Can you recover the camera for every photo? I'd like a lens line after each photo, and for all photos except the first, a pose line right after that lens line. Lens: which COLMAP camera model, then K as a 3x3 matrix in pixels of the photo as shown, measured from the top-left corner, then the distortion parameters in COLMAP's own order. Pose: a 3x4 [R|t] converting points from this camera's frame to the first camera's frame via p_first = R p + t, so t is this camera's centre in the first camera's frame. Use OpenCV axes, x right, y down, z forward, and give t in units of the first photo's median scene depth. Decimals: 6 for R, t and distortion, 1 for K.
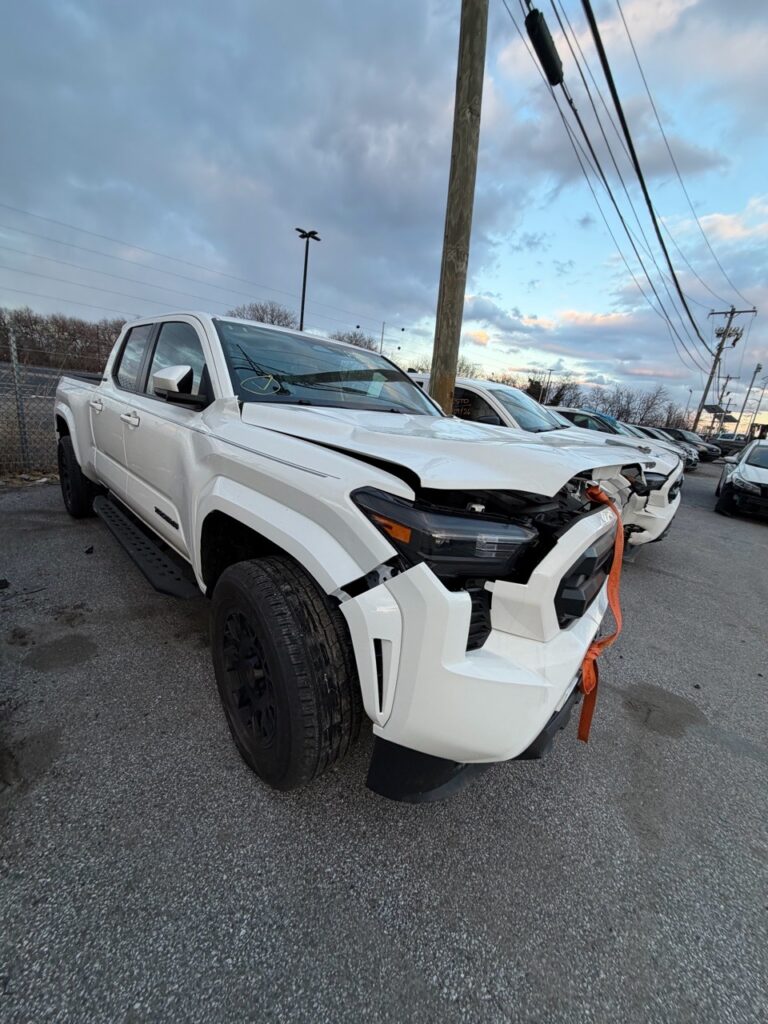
lens RADIAL K [[409.7, 0, 389.1], [0, 409.7, 516.2], [0, 0, 1]] dist [-0.004067, 0.000273]
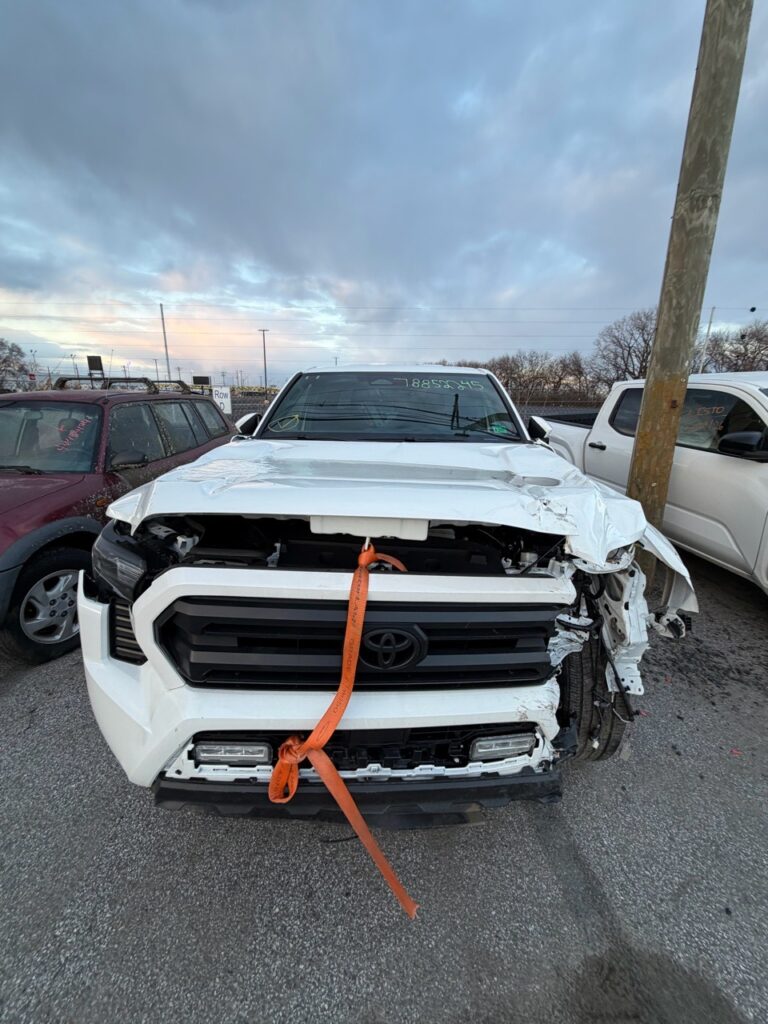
lens RADIAL K [[405.9, 0, 384.0], [0, 405.9, 512.0], [0, 0, 1]] dist [-0.000219, -0.000534]
pose [[0.660531, 0.120321, -0.741095, 1.268326], [-0.145274, 0.988903, 0.031072, -0.215452], [0.736610, 0.087138, 0.670681, 0.640105]]
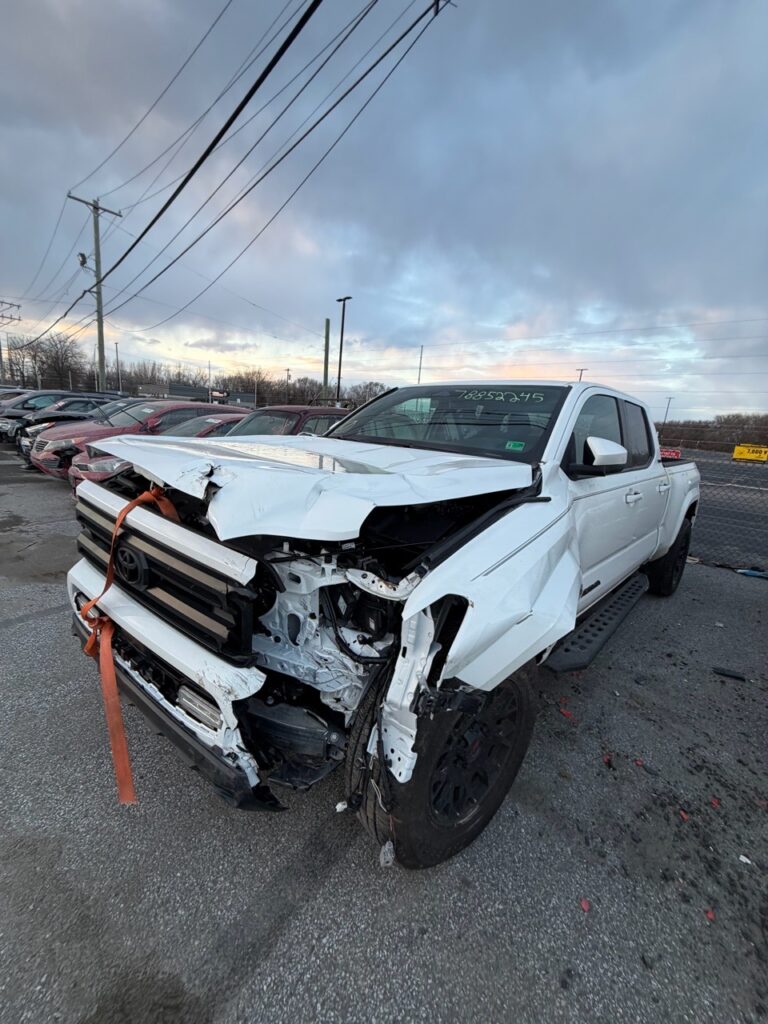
lens RADIAL K [[409.7, 0, 389.1], [0, 409.7, 516.2], [0, 0, 1]] dist [-0.004067, 0.000273]
pose [[0.001405, 0.126465, -0.991970, 1.745327], [-0.326861, 0.937542, 0.119063, -0.384519], [0.945071, 0.324069, 0.042654, 1.818471]]
